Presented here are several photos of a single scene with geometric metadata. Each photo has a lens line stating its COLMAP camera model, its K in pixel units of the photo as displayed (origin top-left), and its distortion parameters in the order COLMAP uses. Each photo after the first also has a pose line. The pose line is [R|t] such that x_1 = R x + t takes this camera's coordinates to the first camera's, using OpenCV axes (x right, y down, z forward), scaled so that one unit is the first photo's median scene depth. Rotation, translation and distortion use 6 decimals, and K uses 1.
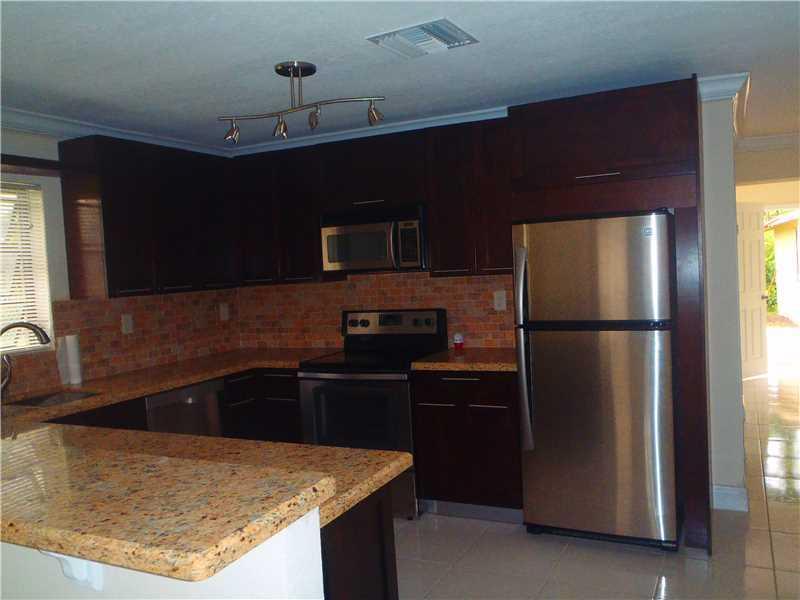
lens RADIAL K [[668.9, 0, 400.0], [0, 668.9, 300.0], [0, 0, 1]] dist [-0.039481, 0.002798]
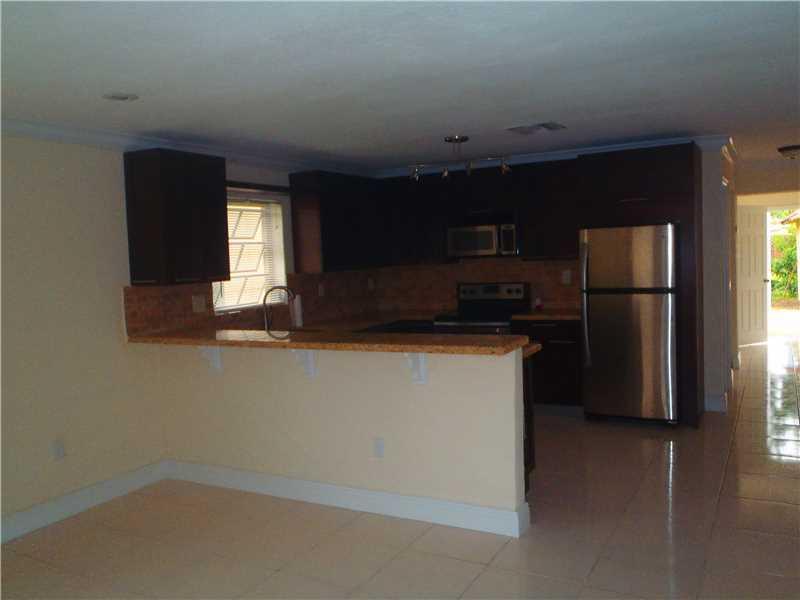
lens RADIAL K [[655.4, 0, 400.0], [0, 655.4, 300.0], [0, 0, 1]] dist [-0.011001, -0.001619]
pose [[0.998726, 0.009998, -0.049464, -0.172025], [-0.008978, 0.999743, 0.020804, 0.028521], [0.049660, -0.020334, 0.998559, -0.566493]]
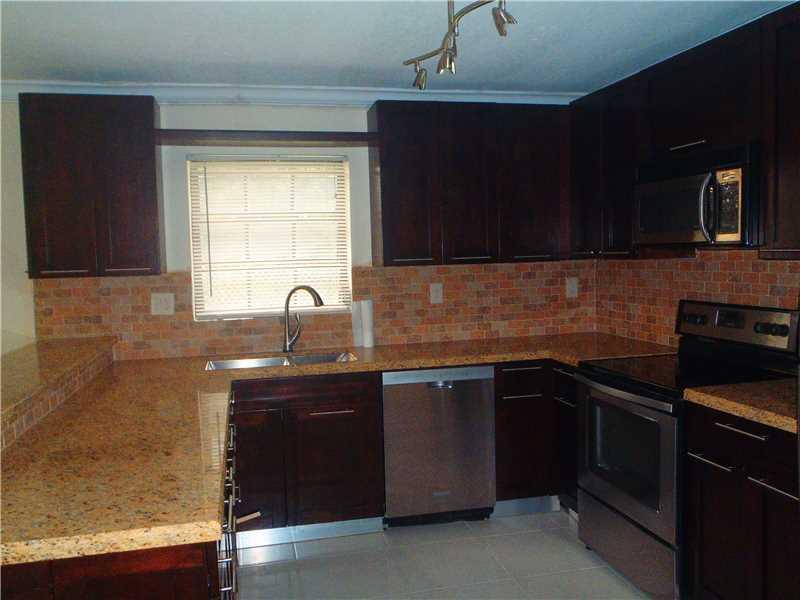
lens RADIAL K [[667.1, 0, 400.0], [0, 667.1, 300.0], [0, 0, 1]] dist [-0.000392, 0.011868]
pose [[0.635102, 0.089506, -0.767225, 0.342091], [-0.045089, 0.995866, 0.078856, -0.032657], [0.771111, -0.015488, 0.636512, 0.378089]]
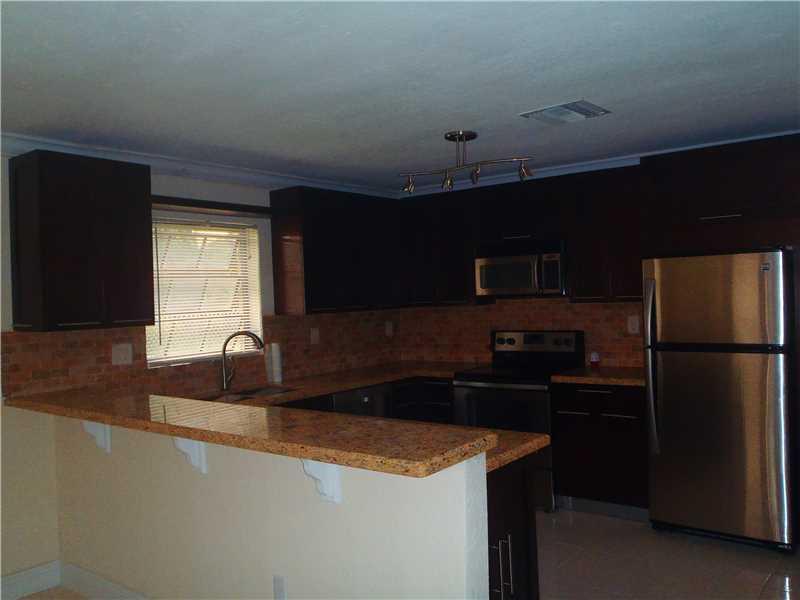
lens RADIAL K [[667.1, 0, 400.0], [0, 667.1, 300.0], [0, 0, 1]] dist [-0.000392, 0.011868]
pose [[0.977883, 0.017851, -0.208389, -0.000916], [-0.024903, 0.999201, -0.031268, 0.004583], [0.207664, 0.035766, 0.977546, -0.198872]]
